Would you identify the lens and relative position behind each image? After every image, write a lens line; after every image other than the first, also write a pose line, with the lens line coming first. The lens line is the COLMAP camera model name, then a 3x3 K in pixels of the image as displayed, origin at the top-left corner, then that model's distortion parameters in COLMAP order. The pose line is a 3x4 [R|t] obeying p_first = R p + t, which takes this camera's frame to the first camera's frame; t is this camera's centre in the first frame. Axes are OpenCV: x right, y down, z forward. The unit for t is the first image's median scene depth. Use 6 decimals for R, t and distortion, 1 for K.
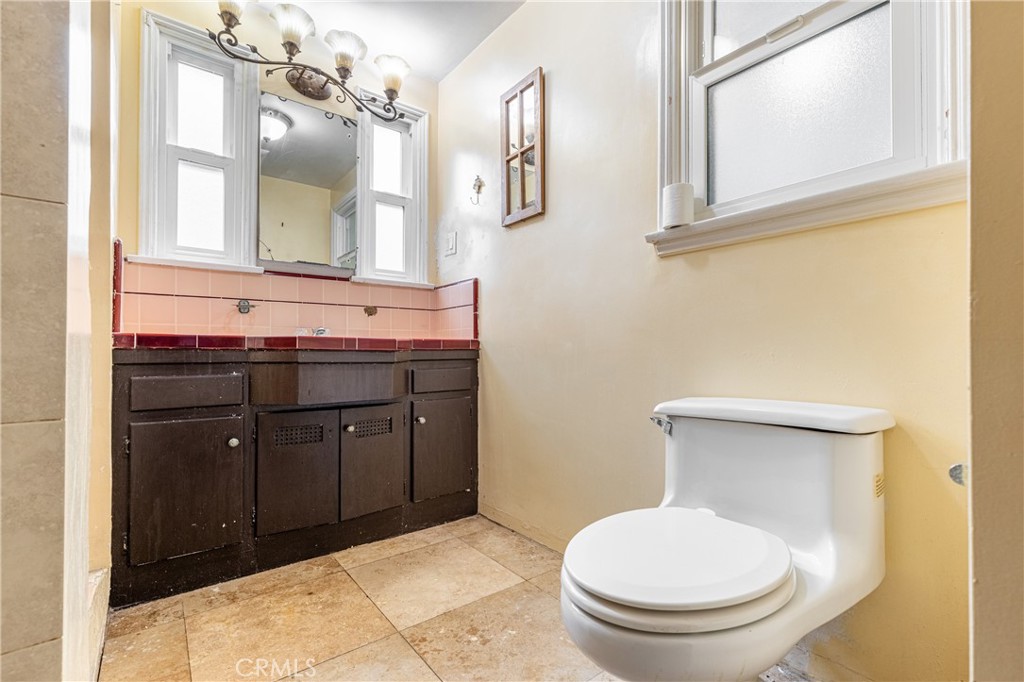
lens RADIAL K [[461.6, 0, 516.8], [0, 461.6, 345.9], [0, 0, 1]] dist [0.005992, -0.001473]
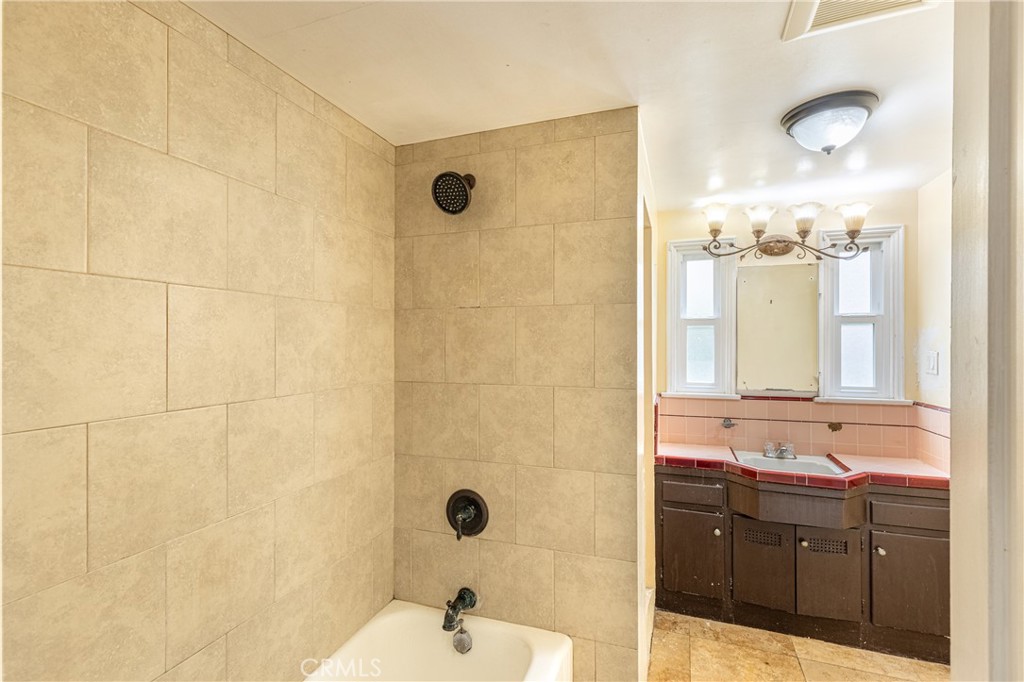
lens RADIAL K [[461.6, 0, 519.0], [0, 461.6, 333.2], [0, 0, 1]] dist [0.005992, -0.001473]
pose [[0.530186, -0.006031, -0.847860, 0.277229], [0.009535, 0.999954, -0.001150, -0.371097], [0.847828, -0.007474, 0.530219, -0.293811]]
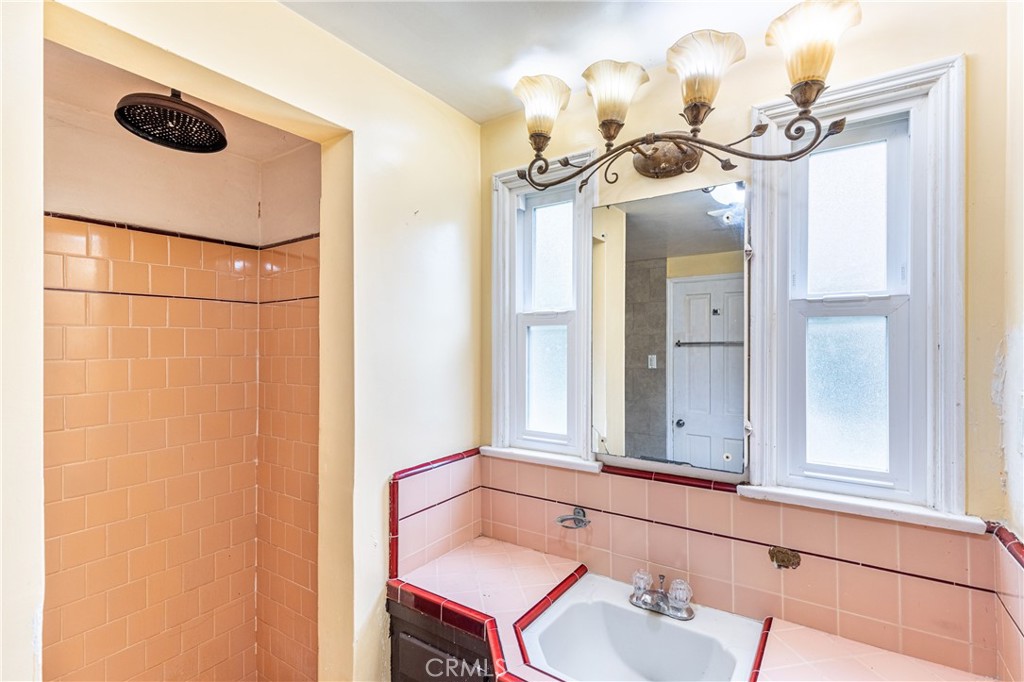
lens RADIAL K [[461.6, 0, 536.1], [0, 461.6, 336.2], [0, 0, 1]] dist [0.005992, -0.001473]
pose [[0.309985, -0.004506, -0.950731, 0.077027], [0.016336, 0.999866, 0.000587, -0.374487], [0.950601, -0.015713, 0.310017, 0.727789]]
